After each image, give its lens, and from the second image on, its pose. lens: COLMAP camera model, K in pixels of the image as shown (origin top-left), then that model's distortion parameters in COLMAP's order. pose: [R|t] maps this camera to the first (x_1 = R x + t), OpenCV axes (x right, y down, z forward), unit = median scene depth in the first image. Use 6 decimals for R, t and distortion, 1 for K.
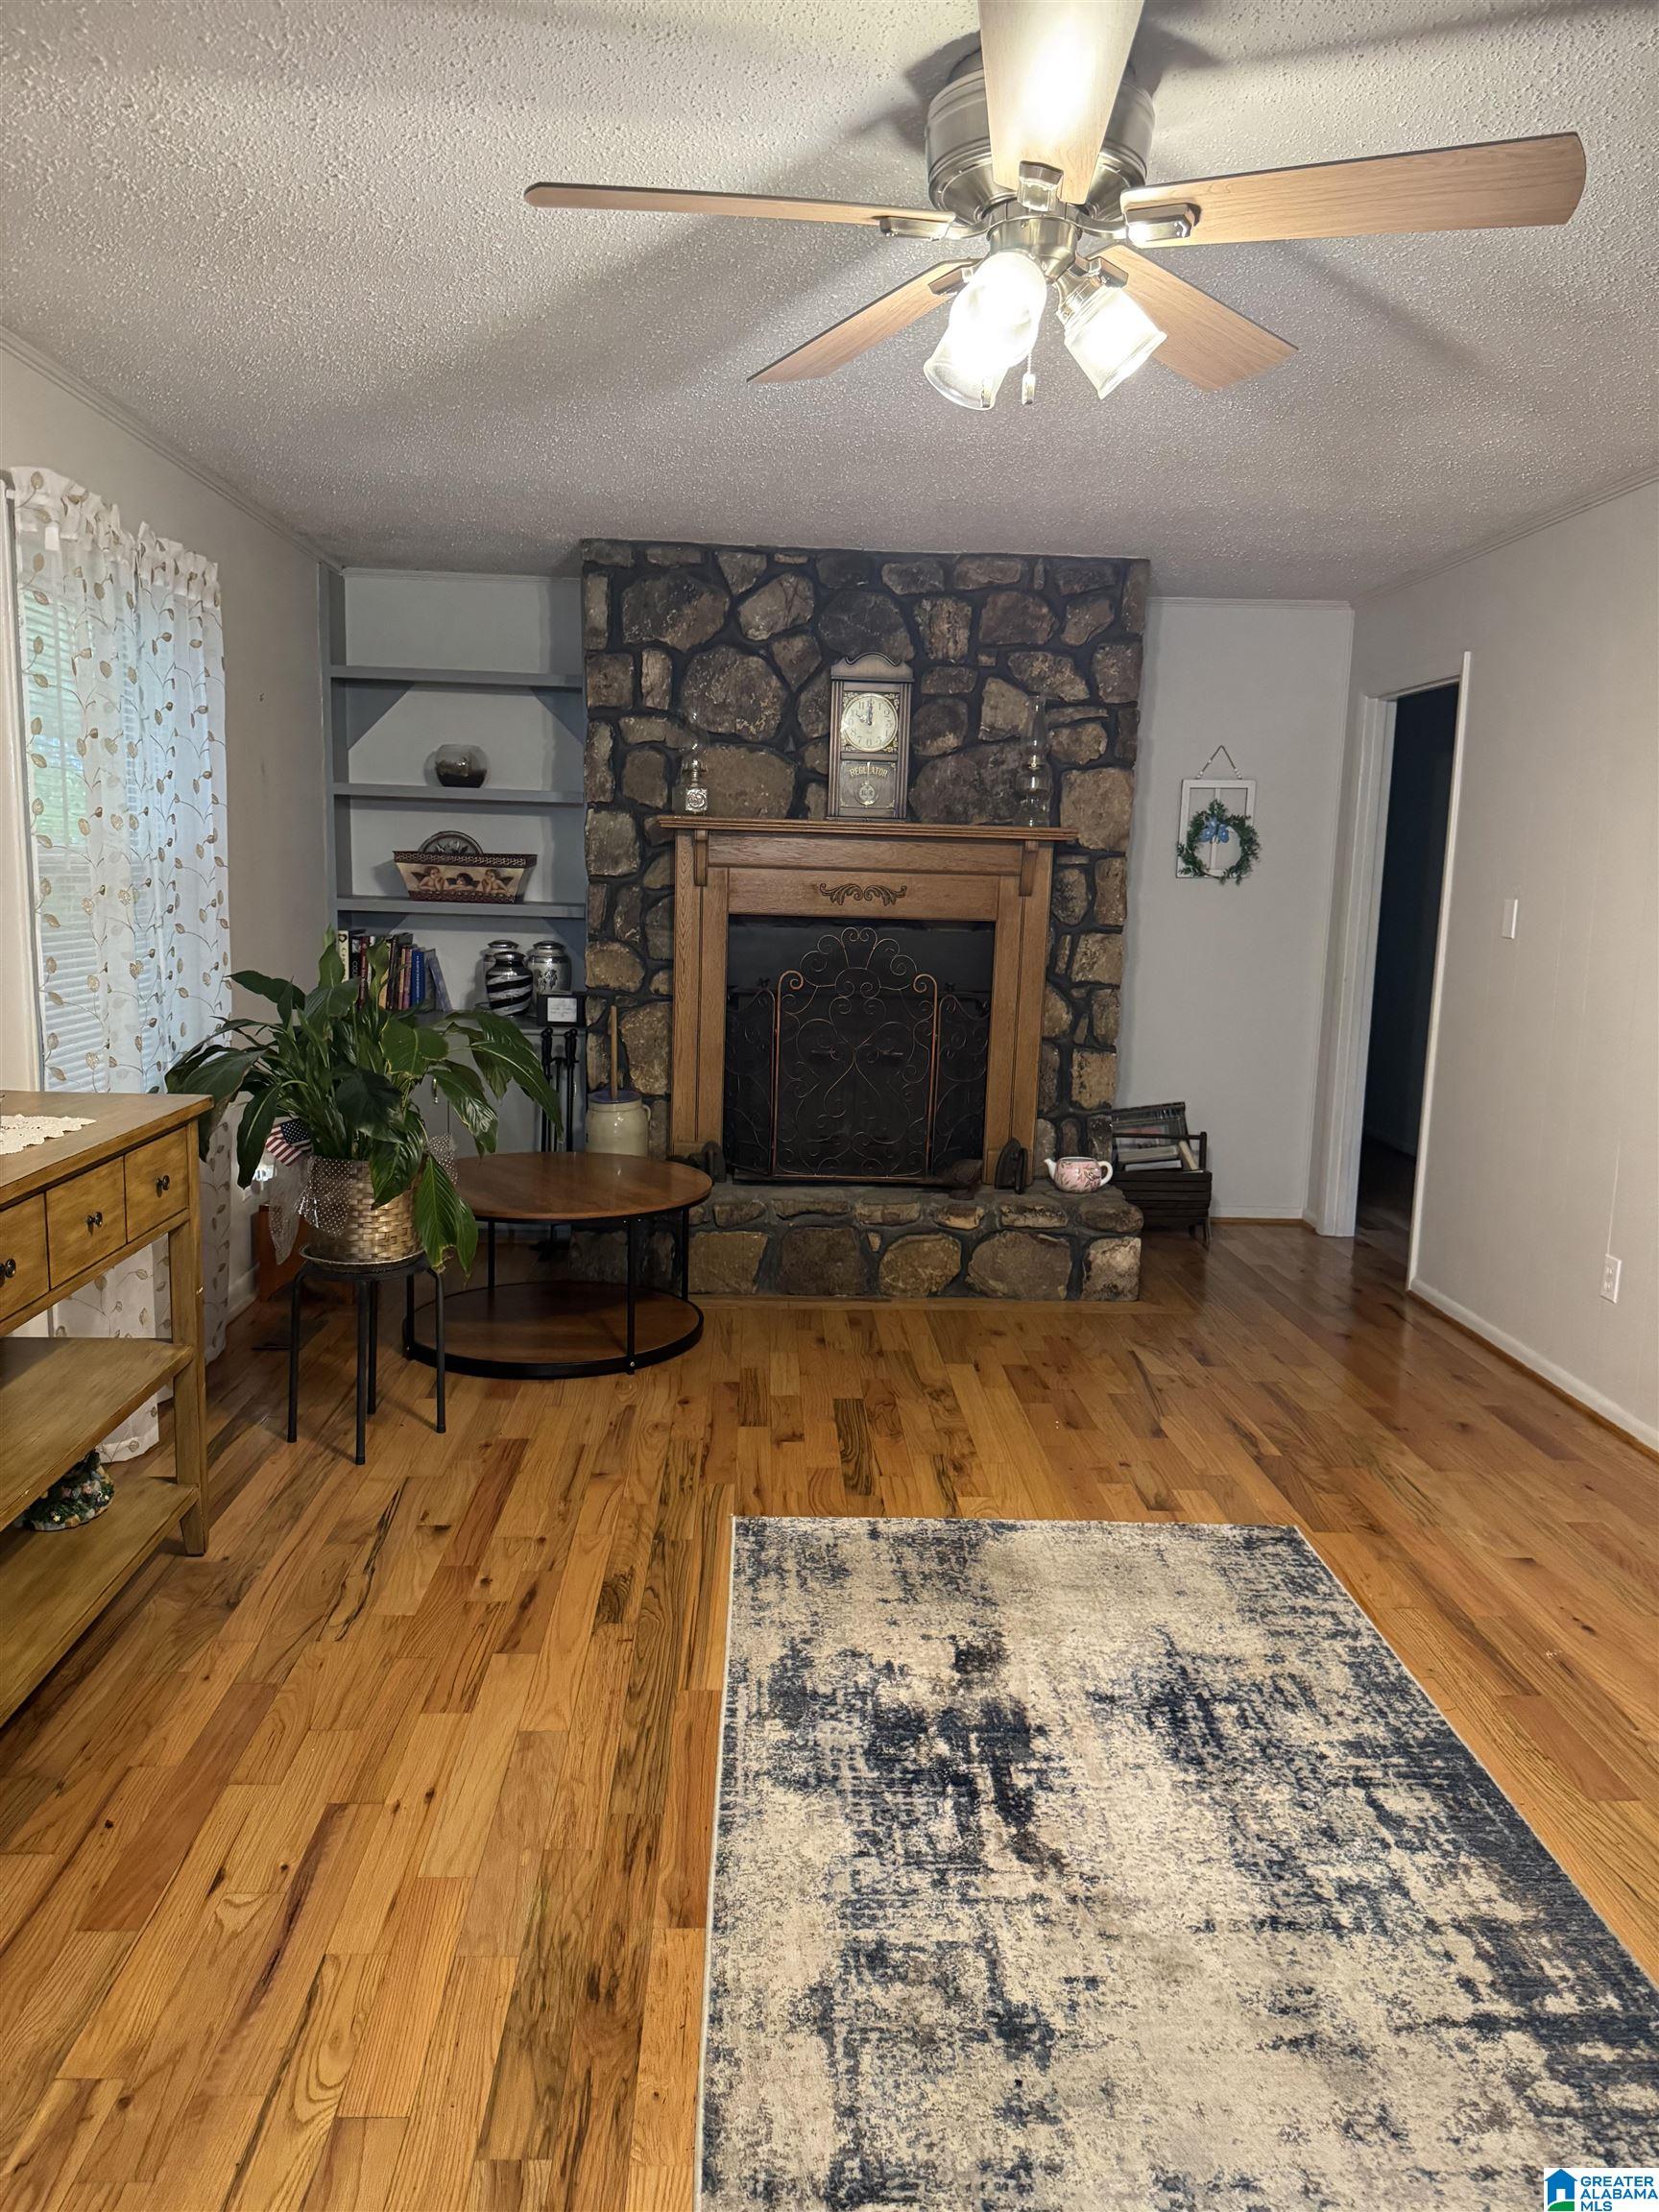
lens RADIAL K [[1575.0, 0, 807.5], [0, 1575.0, 1116.4], [0, 0, 1]] dist [0.083482, -0.097010]
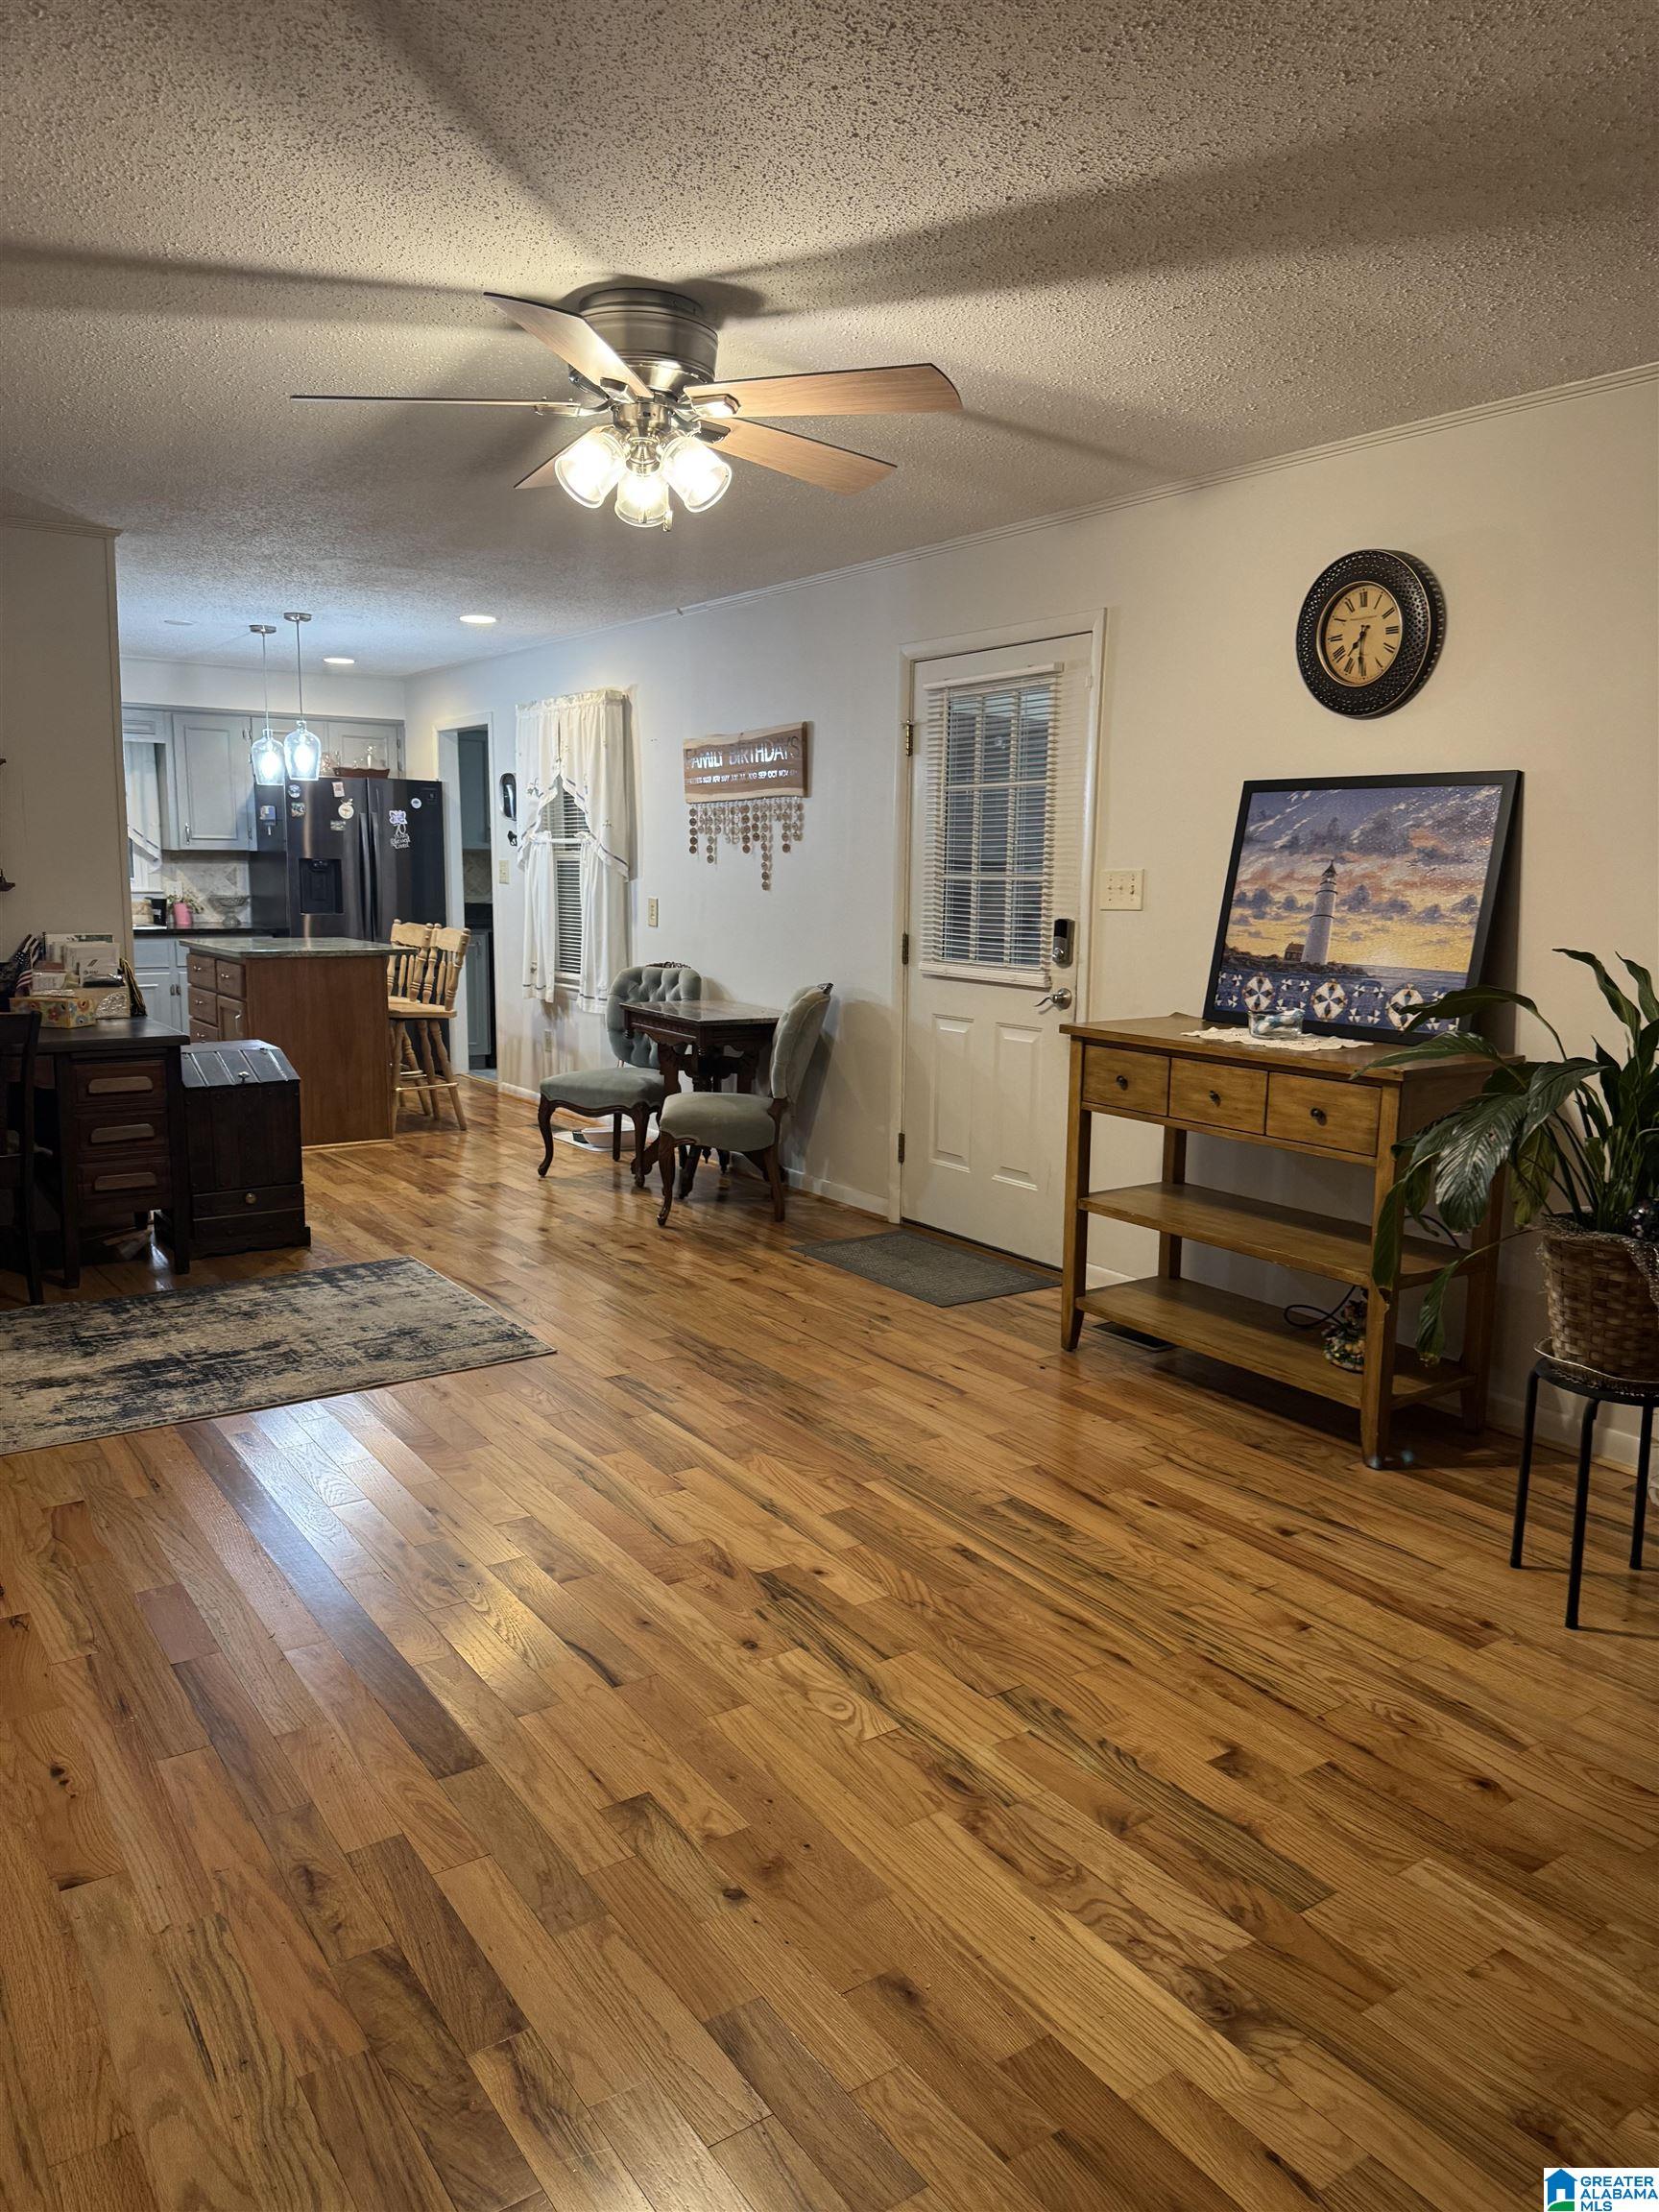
lens RADIAL K [[1575.0, 0, 834.8], [0, 1575.0, 1108.7], [0, 0, 1]] dist [0.083482, -0.097010]
pose [[-0.844373, 0.048064, -0.533595, 0.321885], [-0.118311, 0.954651, 0.273209, -0.140722], [0.522529, 0.293820, -0.800395, 0.977563]]
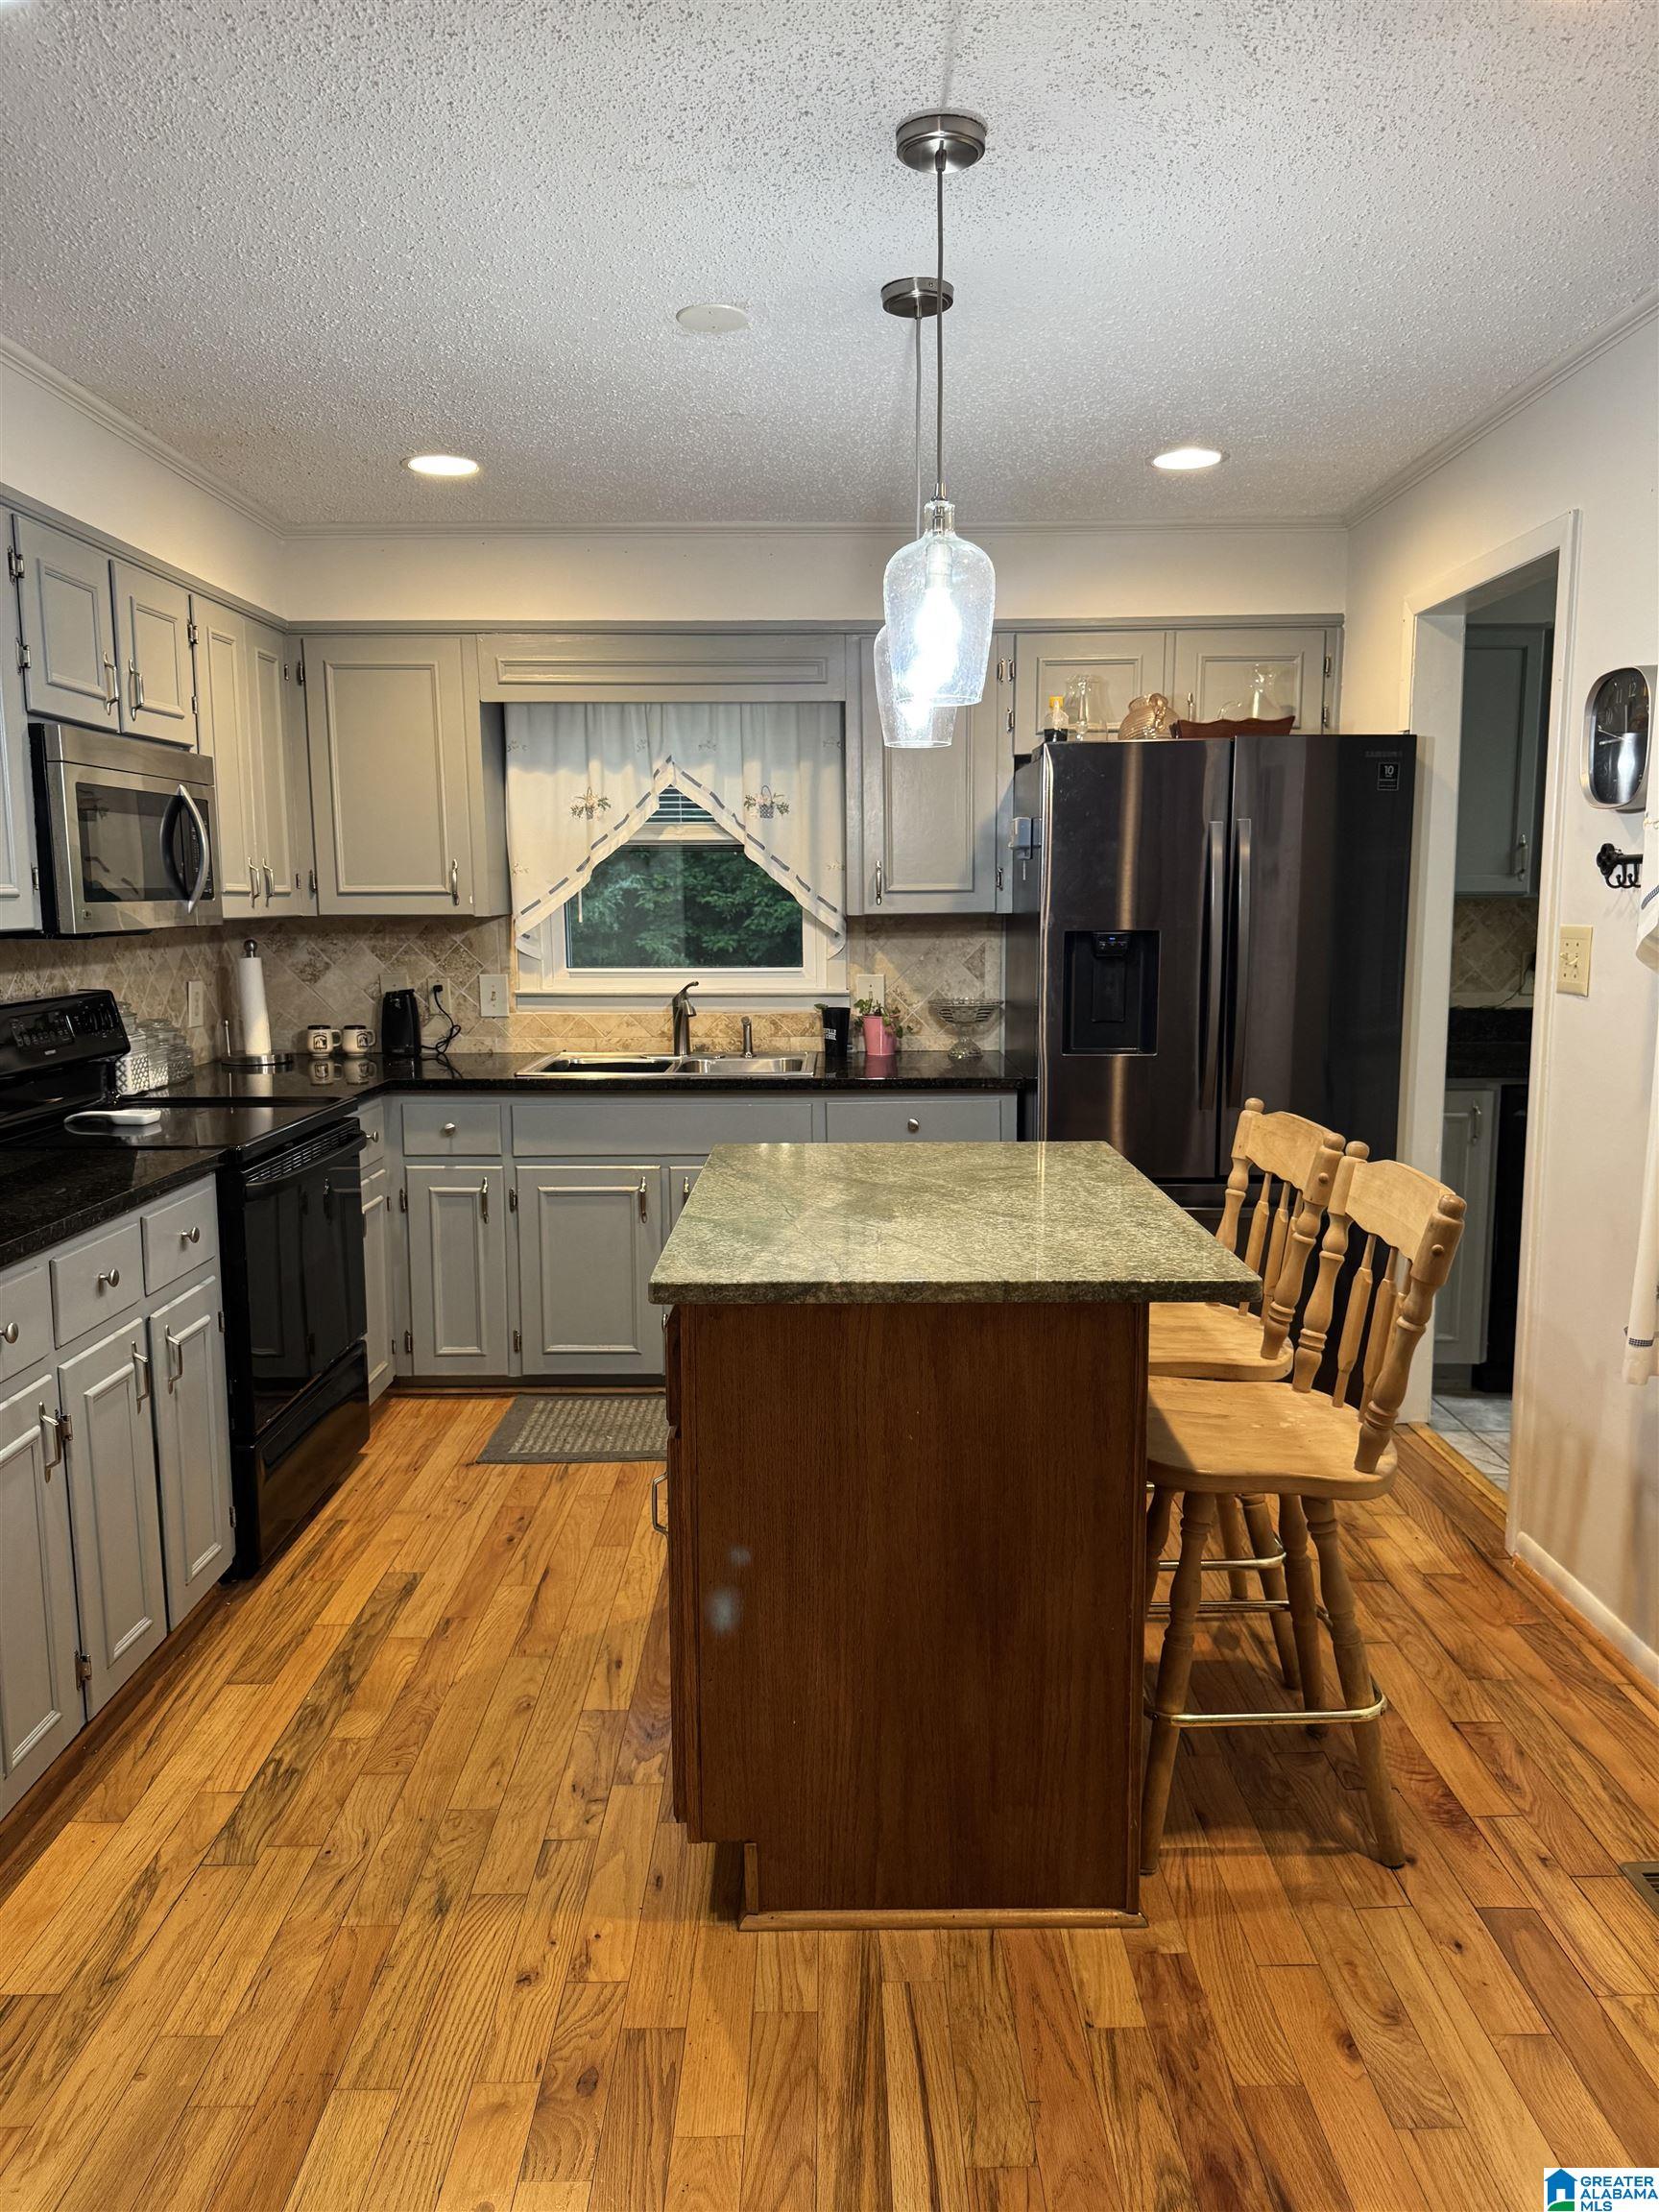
lens RADIAL K [[1575.0, 0, 847.9], [0, 1575.0, 1114.2], [0, 0, 1]] dist [0.083482, -0.097010]
pose [[-0.999658, -0.017157, 0.019755, 0.166689], [-0.010532, 0.954987, 0.296460, -0.078582], [-0.023952, 0.296151, -0.954841, 0.534094]]
